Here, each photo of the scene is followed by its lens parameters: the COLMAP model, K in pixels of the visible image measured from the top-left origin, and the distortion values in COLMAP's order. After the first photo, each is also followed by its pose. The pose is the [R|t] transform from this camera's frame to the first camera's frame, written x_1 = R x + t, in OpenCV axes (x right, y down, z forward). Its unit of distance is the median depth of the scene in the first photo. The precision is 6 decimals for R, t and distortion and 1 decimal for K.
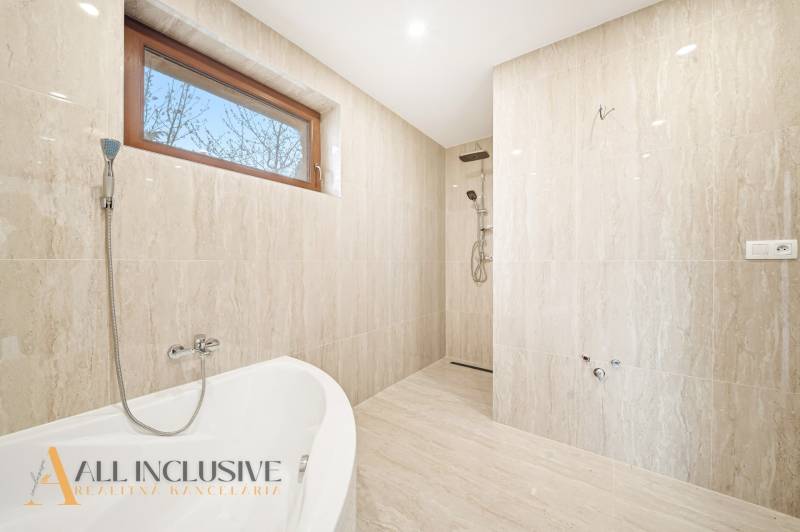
lens RADIAL K [[288.9, 0, 400.8], [0, 288.9, 264.6], [0, 0, 1]] dist [-0.001876, -0.000157]
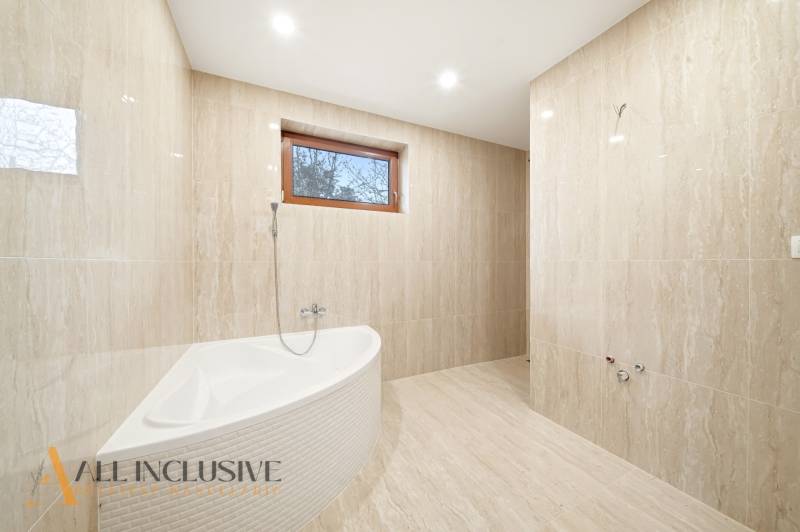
lens RADIAL K [[296.0, 0, 400.0], [0, 296.0, 266.0], [0, 0, 1]] dist [0.008151, -0.000172]
pose [[0.868303, 0.003894, -0.496018, 0.577965], [-0.003019, 0.999992, 0.002566, 0.005090], [0.496024, -0.000730, 0.868308, -0.272703]]
